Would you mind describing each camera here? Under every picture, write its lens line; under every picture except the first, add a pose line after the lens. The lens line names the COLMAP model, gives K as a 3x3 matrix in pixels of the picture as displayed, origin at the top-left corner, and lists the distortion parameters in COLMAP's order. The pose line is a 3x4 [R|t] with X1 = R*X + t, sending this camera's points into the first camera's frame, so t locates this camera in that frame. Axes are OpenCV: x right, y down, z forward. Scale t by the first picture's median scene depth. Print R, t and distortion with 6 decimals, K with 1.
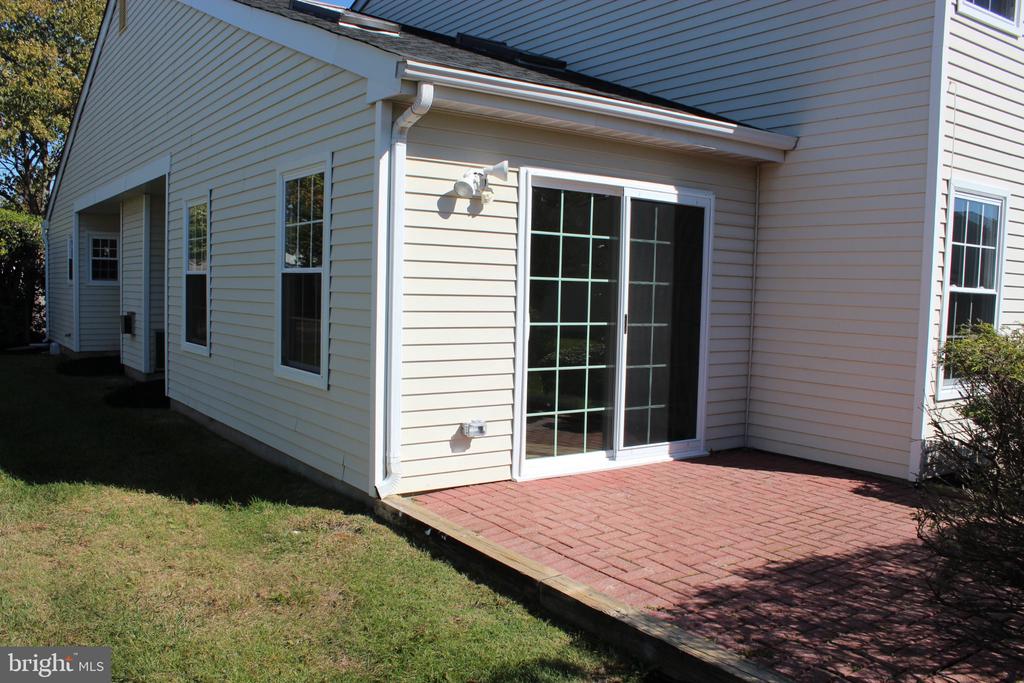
lens RADIAL K [[852.8, 0, 511.7], [0, 852.8, 341.8], [0, 0, 1]] dist [-0.140206, 0.113932]
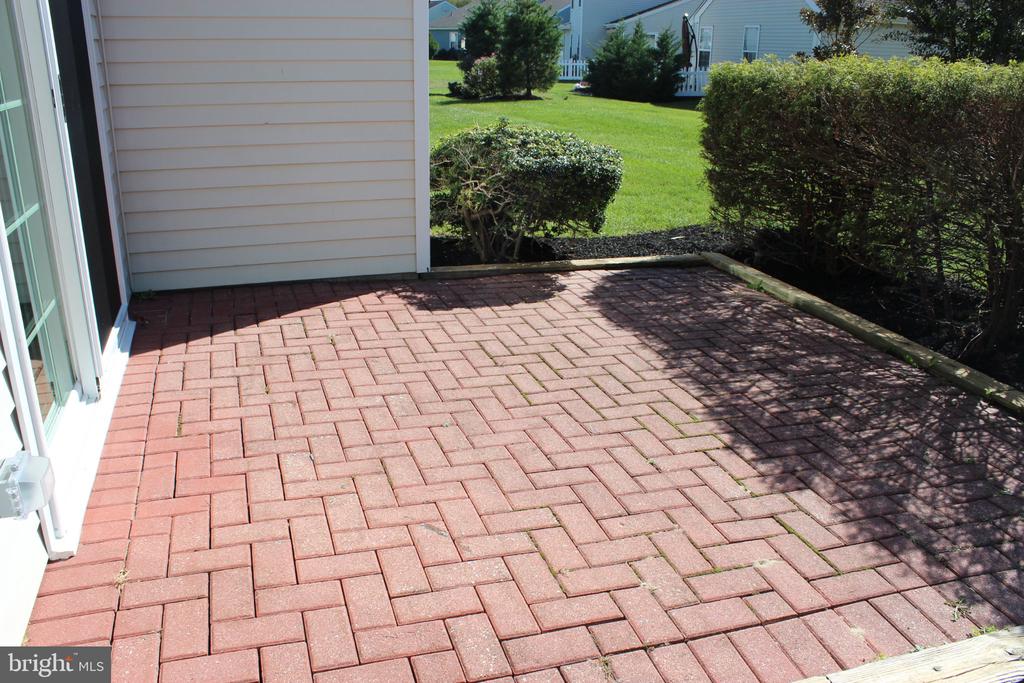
lens RADIAL K [[852.8, 0, 509.7], [0, 852.8, 346.2], [0, 0, 1]] dist [-0.140206, 0.113932]
pose [[0.312799, -0.346353, 0.884419, -0.315164], [0.051723, 0.935974, 0.348250, -0.056739], [-0.948410, -0.063187, 0.310686, 0.986375]]
